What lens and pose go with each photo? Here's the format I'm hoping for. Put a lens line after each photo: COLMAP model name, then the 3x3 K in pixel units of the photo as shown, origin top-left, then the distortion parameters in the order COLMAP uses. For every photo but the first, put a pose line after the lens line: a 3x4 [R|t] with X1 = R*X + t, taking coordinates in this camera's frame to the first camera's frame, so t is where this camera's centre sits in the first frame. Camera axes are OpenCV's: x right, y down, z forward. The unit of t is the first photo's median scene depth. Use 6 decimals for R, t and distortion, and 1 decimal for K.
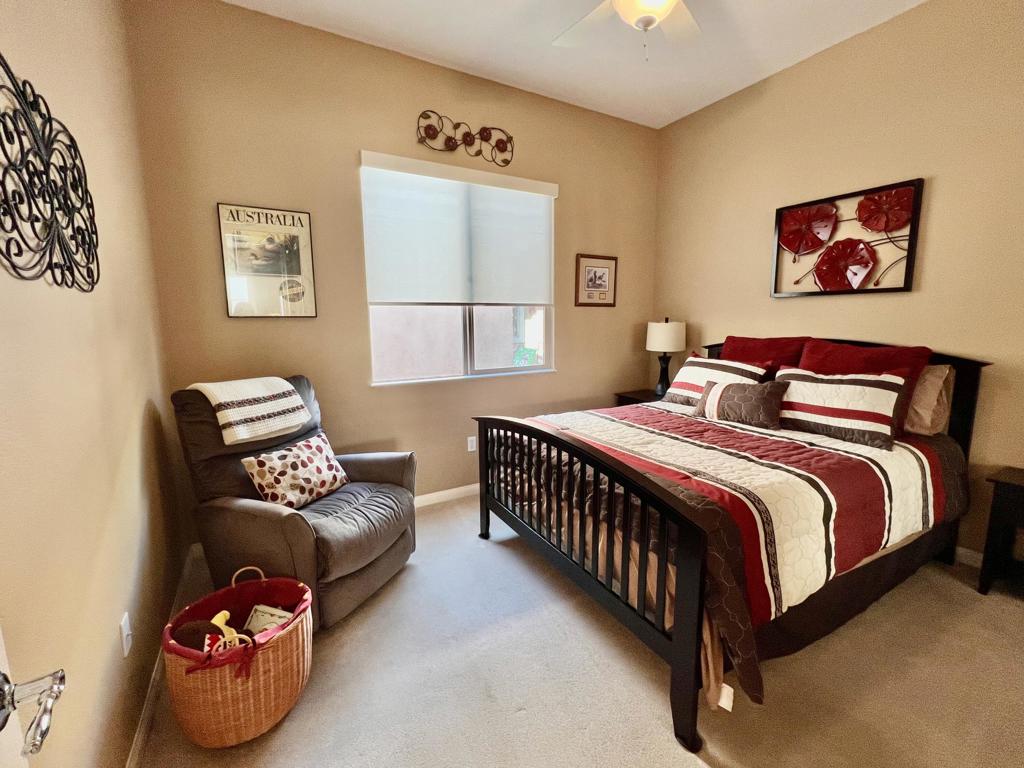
lens RADIAL K [[417.3, 0, 512.0], [0, 417.3, 384.1], [0, 0, 1]] dist [-0.008682, 0.000715]
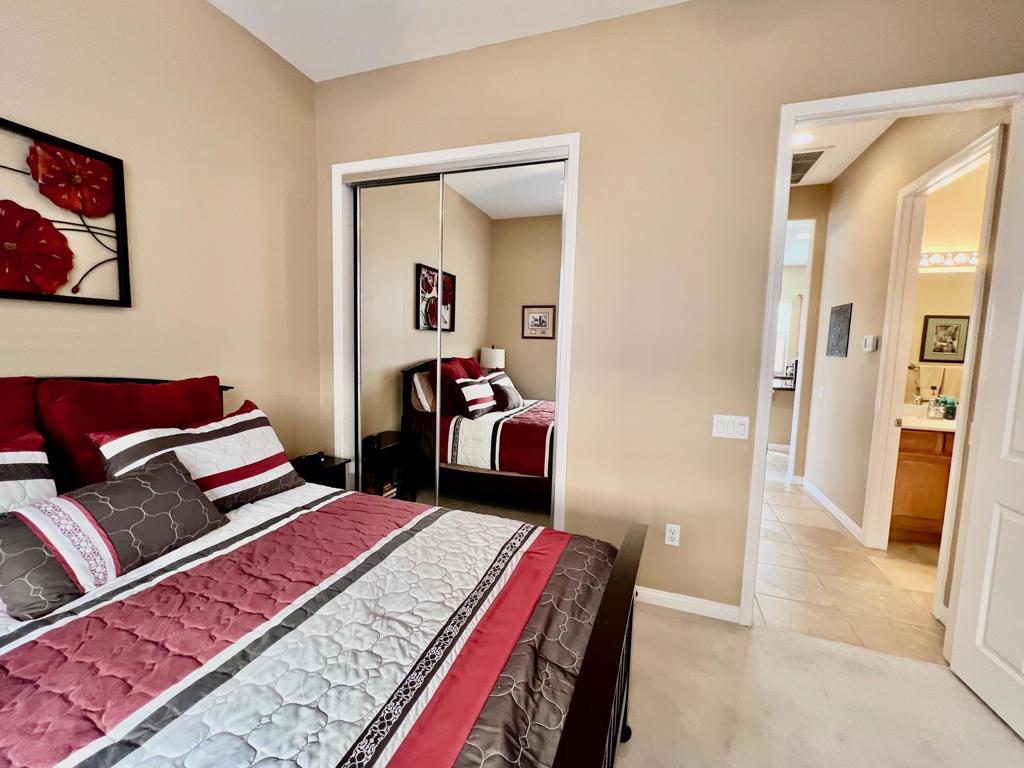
lens RADIAL K [[417.3, 0, 510.9], [0, 417.3, 386.5], [0, 0, 1]] dist [-0.008682, 0.000715]
pose [[-0.637502, -0.087719, 0.765439, -0.221833], [0.099222, 0.975877, 0.194473, -0.412031], [-0.764033, 0.199925, -0.613420, 2.467140]]
